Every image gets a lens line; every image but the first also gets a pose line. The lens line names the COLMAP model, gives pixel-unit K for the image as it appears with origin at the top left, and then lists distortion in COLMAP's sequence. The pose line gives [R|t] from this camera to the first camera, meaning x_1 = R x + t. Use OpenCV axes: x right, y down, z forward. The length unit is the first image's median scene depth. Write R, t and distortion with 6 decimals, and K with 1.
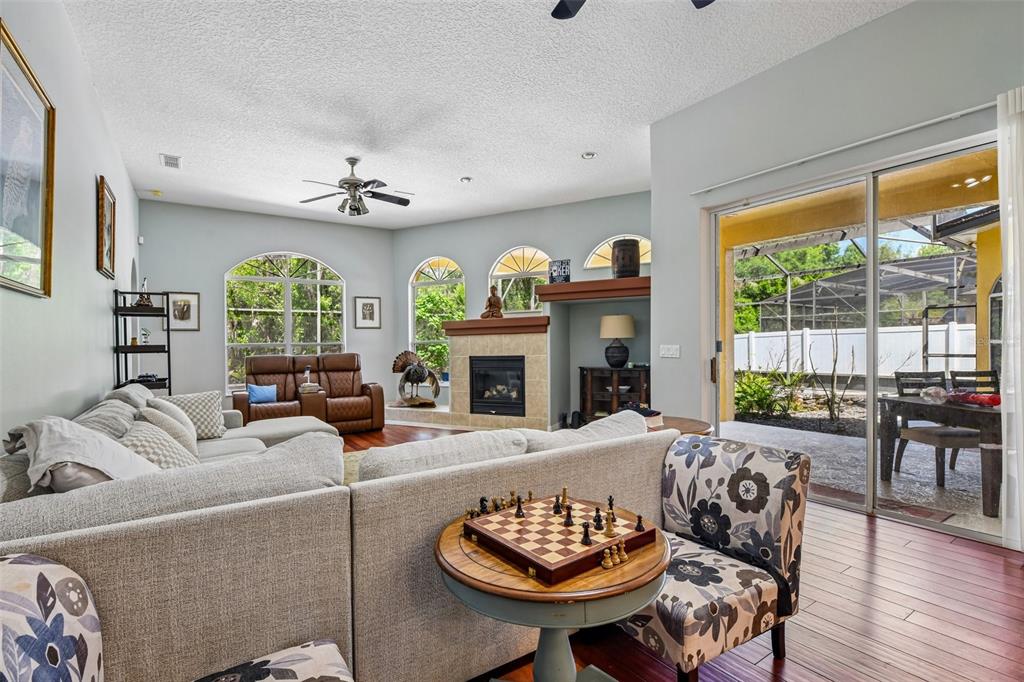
lens RADIAL K [[471.4, 0, 509.7], [0, 471.4, 361.5], [0, 0, 1]] dist [-0.007478, -0.001631]
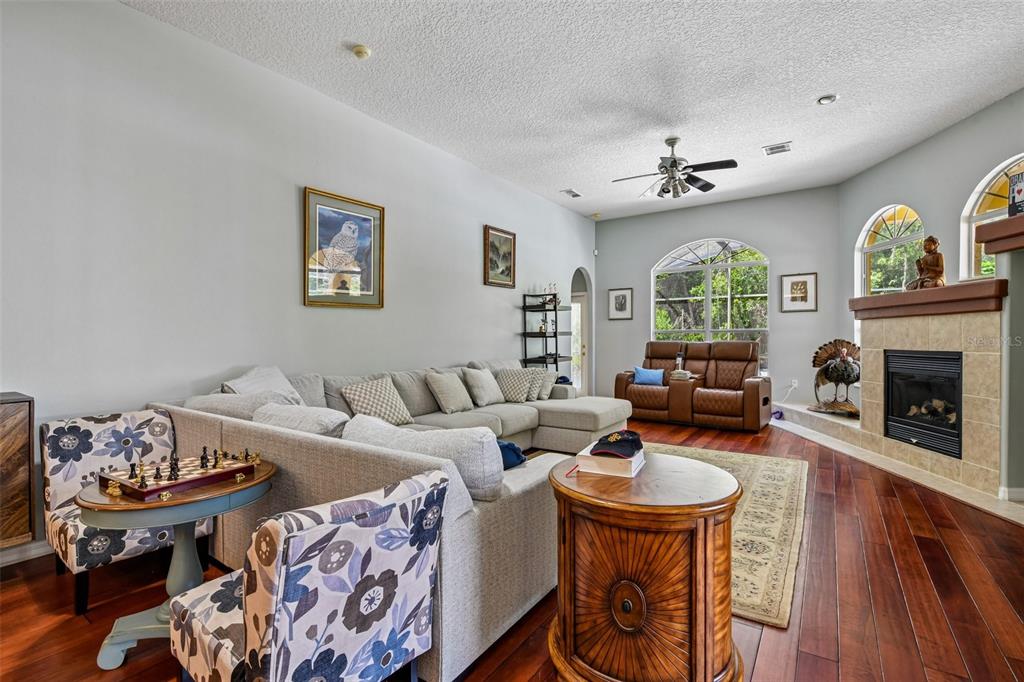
lens RADIAL K [[471.4, 0, 513.1], [0, 471.4, 336.7], [0, 0, 1]] dist [-0.007478, -0.001631]
pose [[0.368109, 0.013879, -0.929679, 0.362198], [-0.030437, 0.999533, 0.002870, -0.016629], [0.929284, 0.027240, 0.368360, 0.289882]]
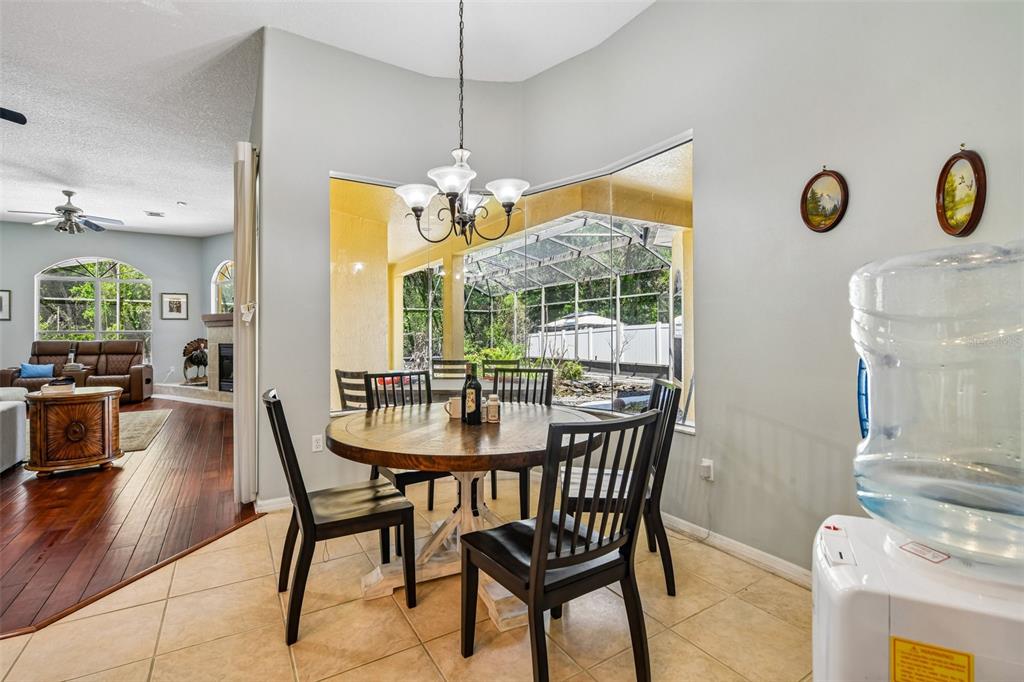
lens RADIAL K [[471.4, 0, 514.2], [0, 471.4, 341.6], [0, 0, 1]] dist [-0.007478, -0.001631]
pose [[0.997950, 0.015071, -0.062205, 0.806957], [-0.016231, 0.999703, -0.018184, -0.007738], [0.061912, 0.019157, 0.997898, -0.172827]]
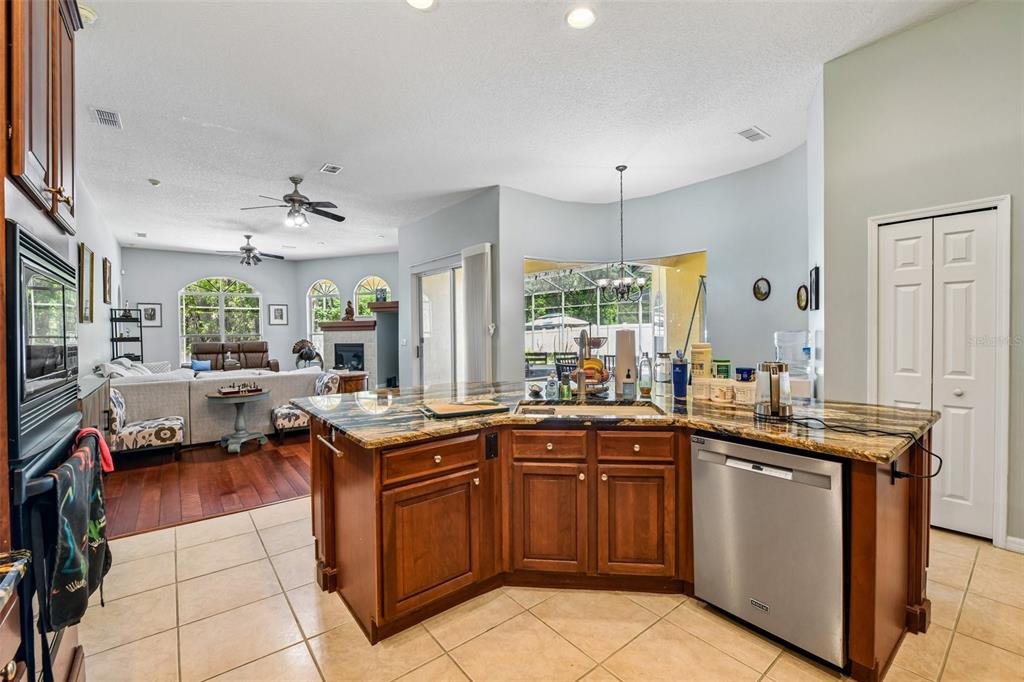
lens RADIAL K [[449.4, 0, 515.3], [0, 449.4, 351.7], [0, 0, 1]] dist [0.003999, 0.000895]
pose [[0.998107, 0.003331, 0.061415, 0.483365], [-0.004167, 0.999900, 0.013498, -0.007137], [-0.061364, -0.013728, 0.998021, -0.657261]]
